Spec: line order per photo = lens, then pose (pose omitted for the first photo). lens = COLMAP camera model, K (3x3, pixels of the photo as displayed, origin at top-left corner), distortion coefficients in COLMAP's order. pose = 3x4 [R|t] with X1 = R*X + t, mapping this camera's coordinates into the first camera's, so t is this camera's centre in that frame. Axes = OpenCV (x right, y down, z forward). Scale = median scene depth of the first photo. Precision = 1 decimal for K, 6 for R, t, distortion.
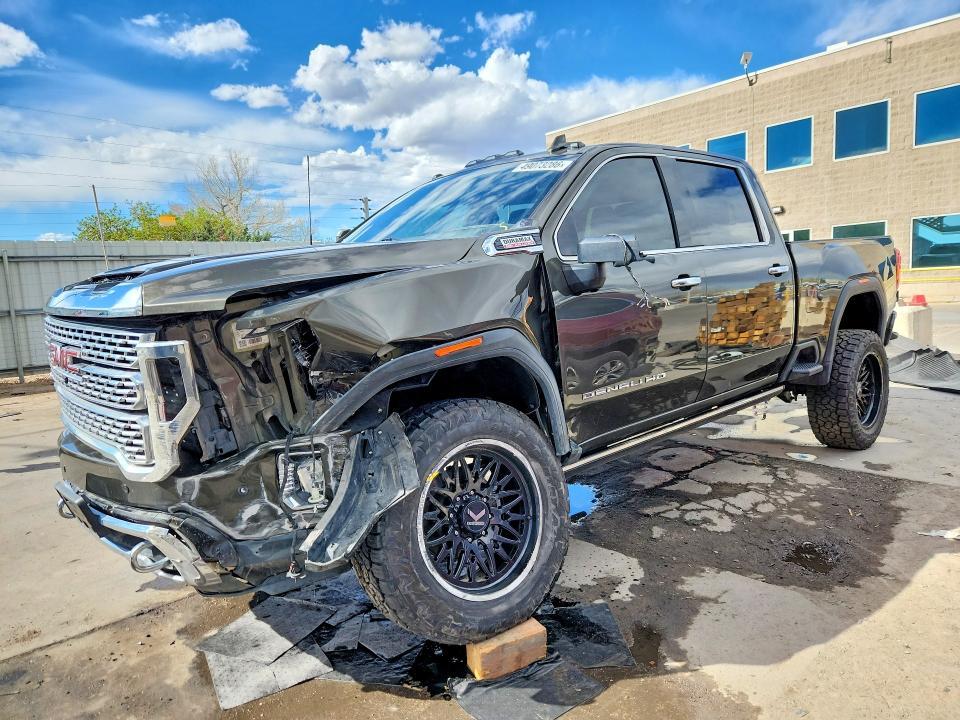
lens RADIAL K [[666.5, 0, 480.0], [0, 666.5, 360.0], [0, 0, 1]] dist [0.086913, -0.070277]
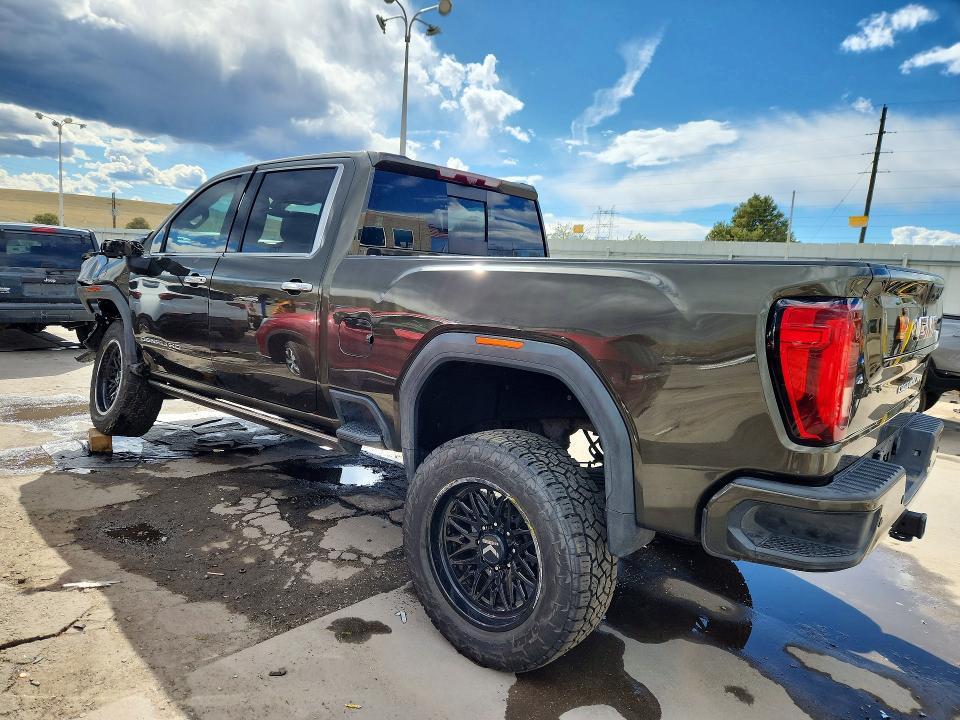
lens RADIAL K [[696.9, 0, 484.6], [0, 696.9, 365.0], [0, 0, 1]] dist [0.092163, -0.086437]
pose [[0.053017, 0.181063, -0.982041, 1.271975], [-0.176668, 0.969612, 0.169234, -0.215742], [0.982842, 0.164523, 0.083394, 1.120715]]
